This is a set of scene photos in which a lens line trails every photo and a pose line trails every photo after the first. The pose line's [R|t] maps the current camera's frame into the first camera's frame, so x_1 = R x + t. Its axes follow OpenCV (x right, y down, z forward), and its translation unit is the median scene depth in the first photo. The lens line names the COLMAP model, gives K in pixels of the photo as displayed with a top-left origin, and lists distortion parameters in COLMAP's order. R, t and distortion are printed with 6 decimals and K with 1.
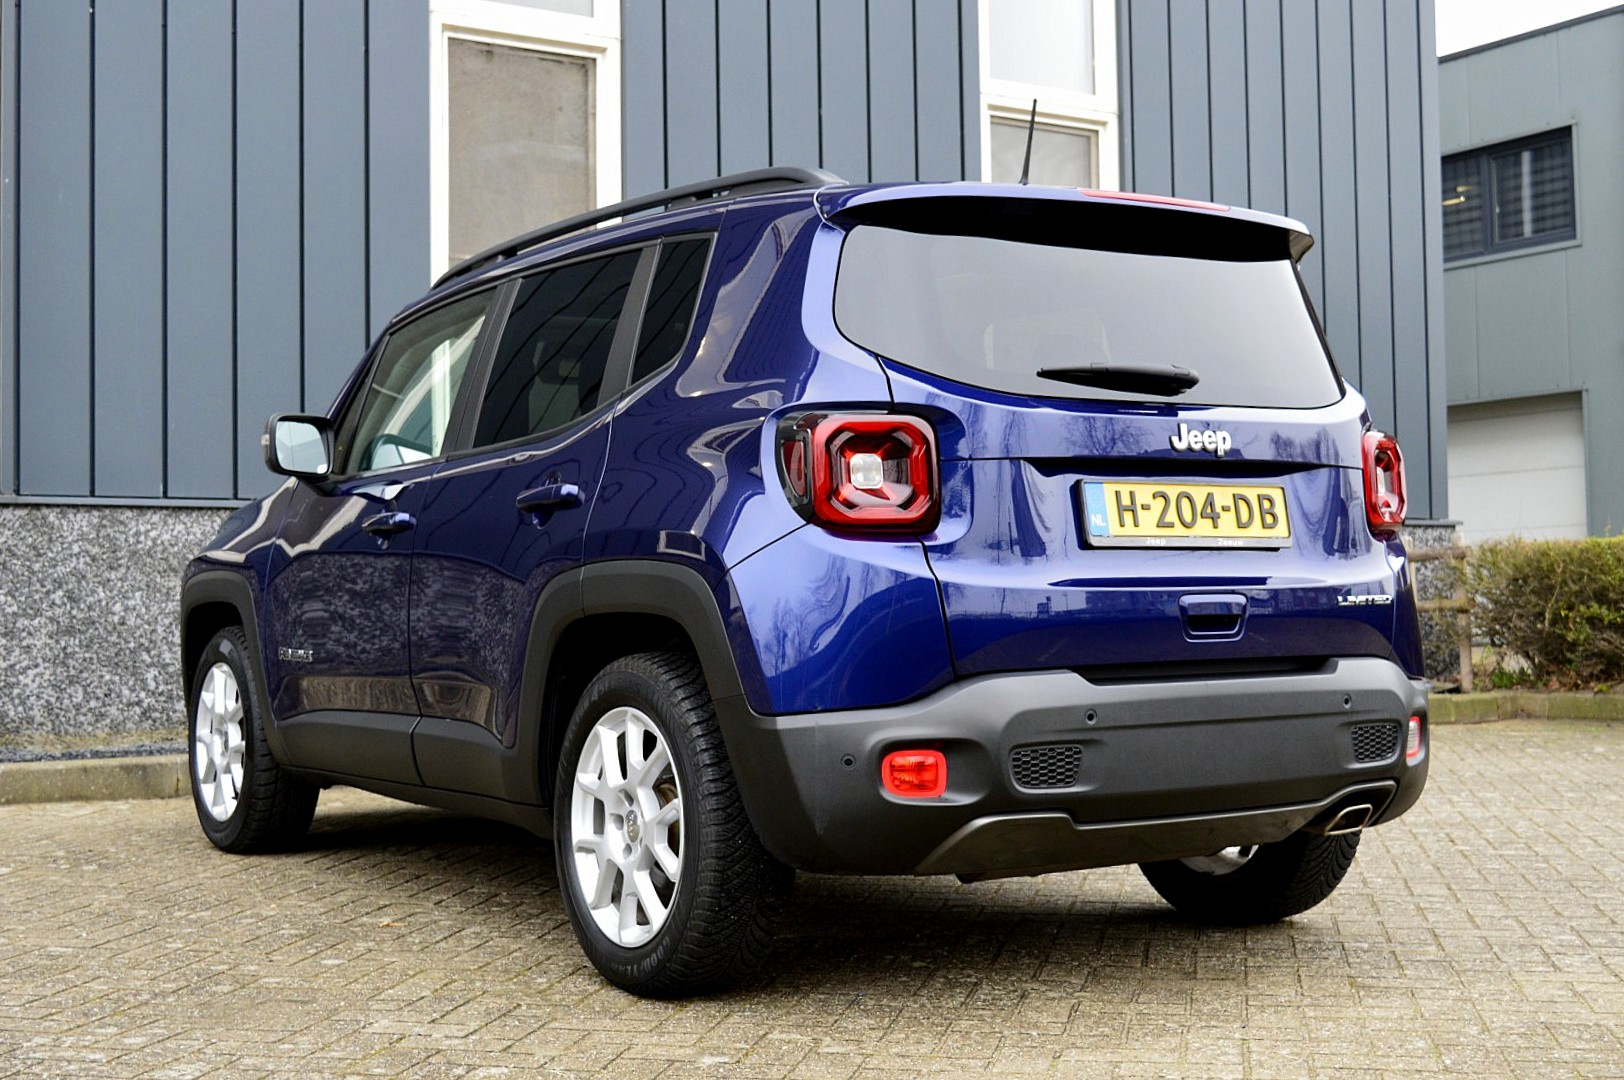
lens RADIAL K [[2142.9, 0, 812.0], [0, 2142.9, 540.0], [0, 0, 1]] dist [-0.008256, -0.010252]
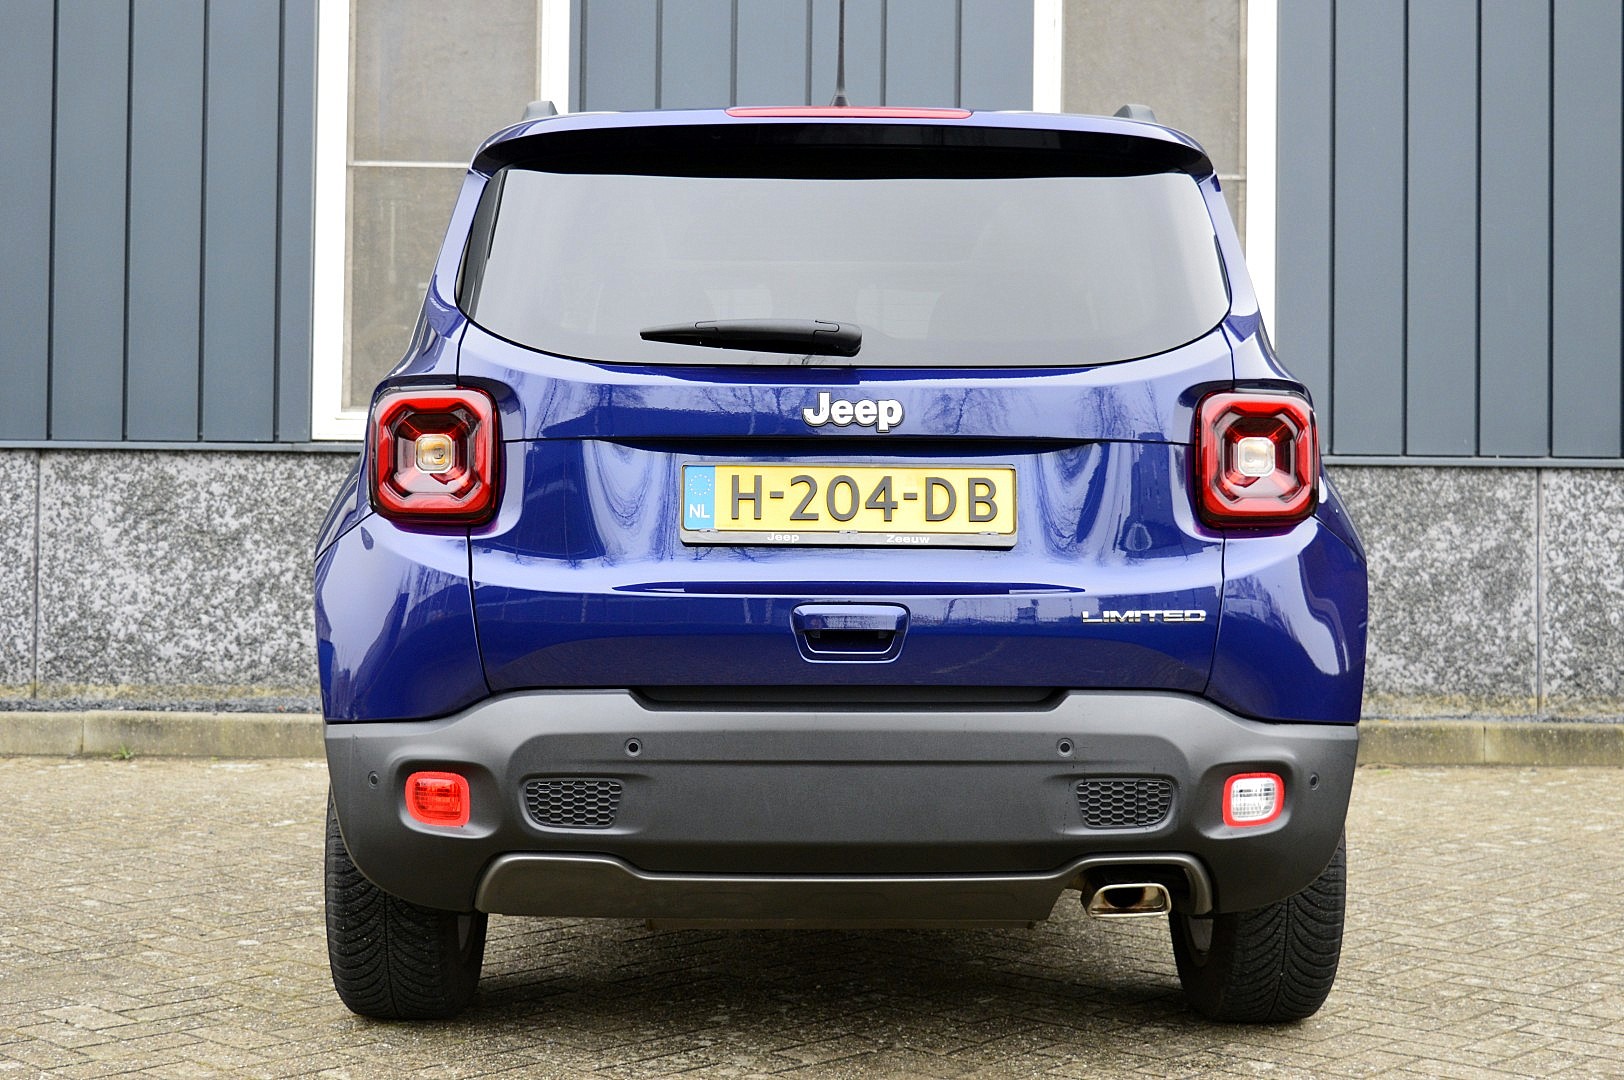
lens RADIAL K [[2419.9, 0, 812.0], [0, 2419.9, 540.0], [0, 0, 1]] dist [-0.040347, -0.074921]
pose [[0.848355, 0.019102, -0.529083, 0.650845], [-0.004240, 0.999562, 0.029289, -0.025231], [0.529411, -0.022604, 0.848064, 0.221763]]
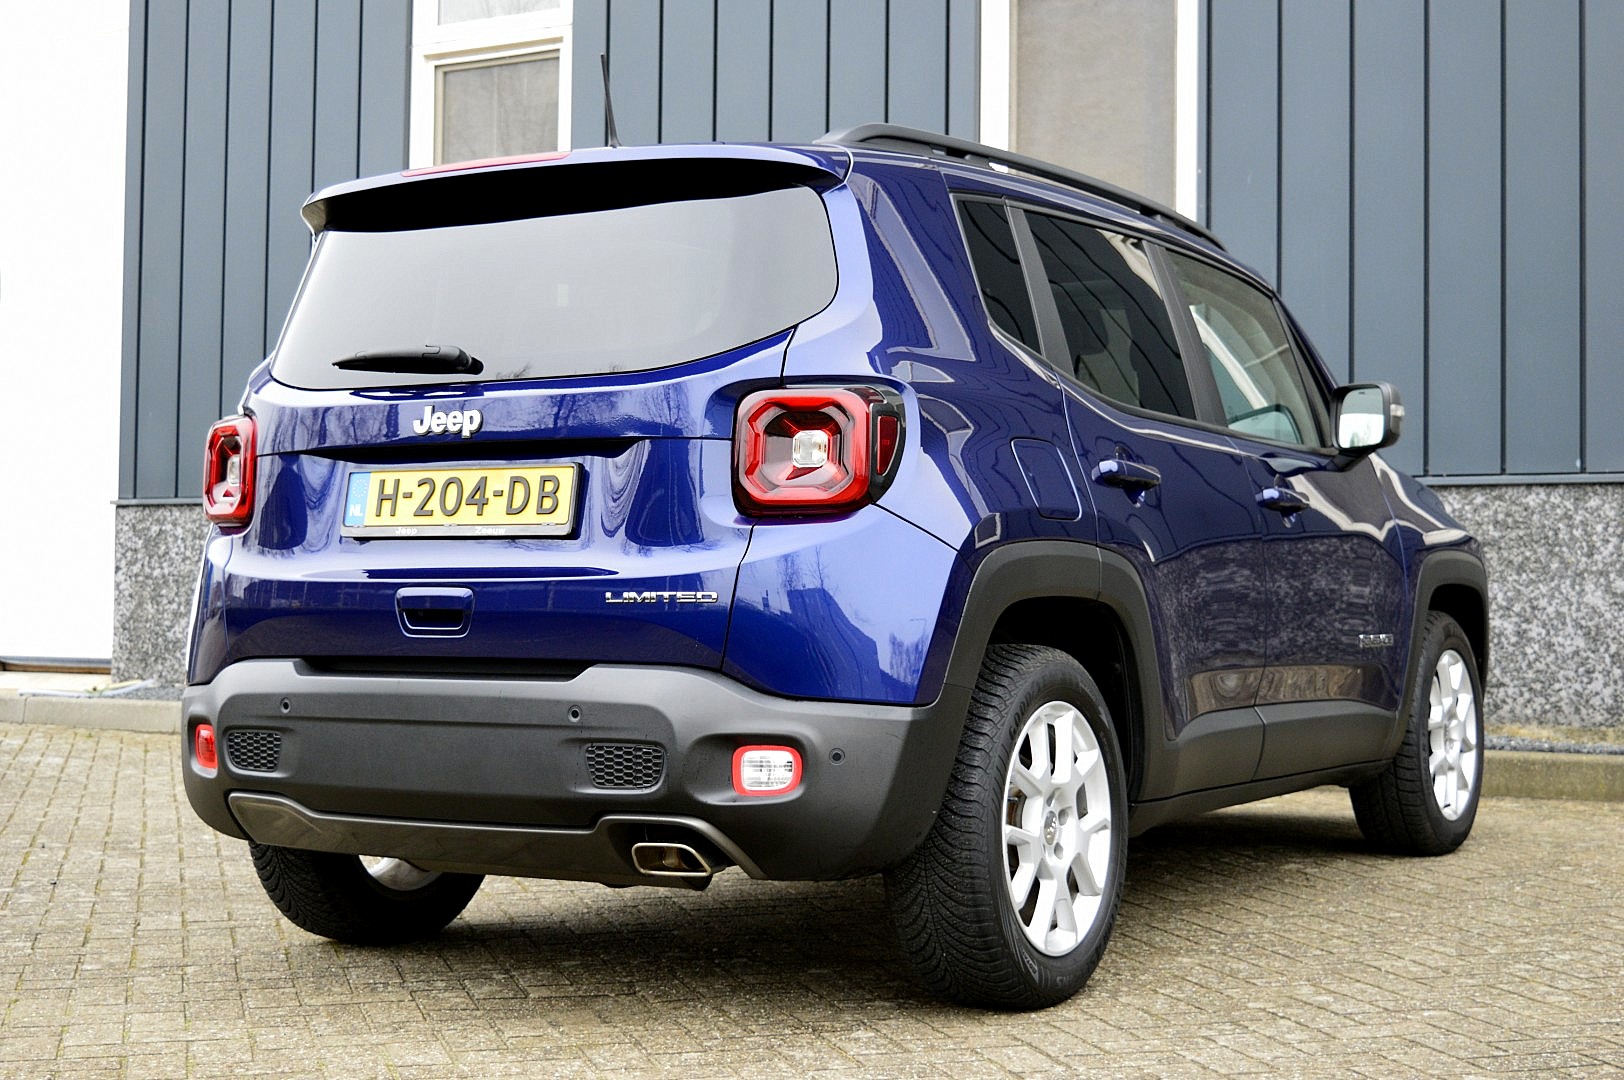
lens RADIAL K [[2419.9, 0, 812.0], [0, 2419.9, 540.0], [0, 0, 1]] dist [-0.040347, -0.074921]
pose [[0.447563, -0.005213, -0.894237, 1.195262], [0.014307, 0.999897, 0.001332, 0.005773], [0.894138, -0.013390, 0.447591, 0.671653]]
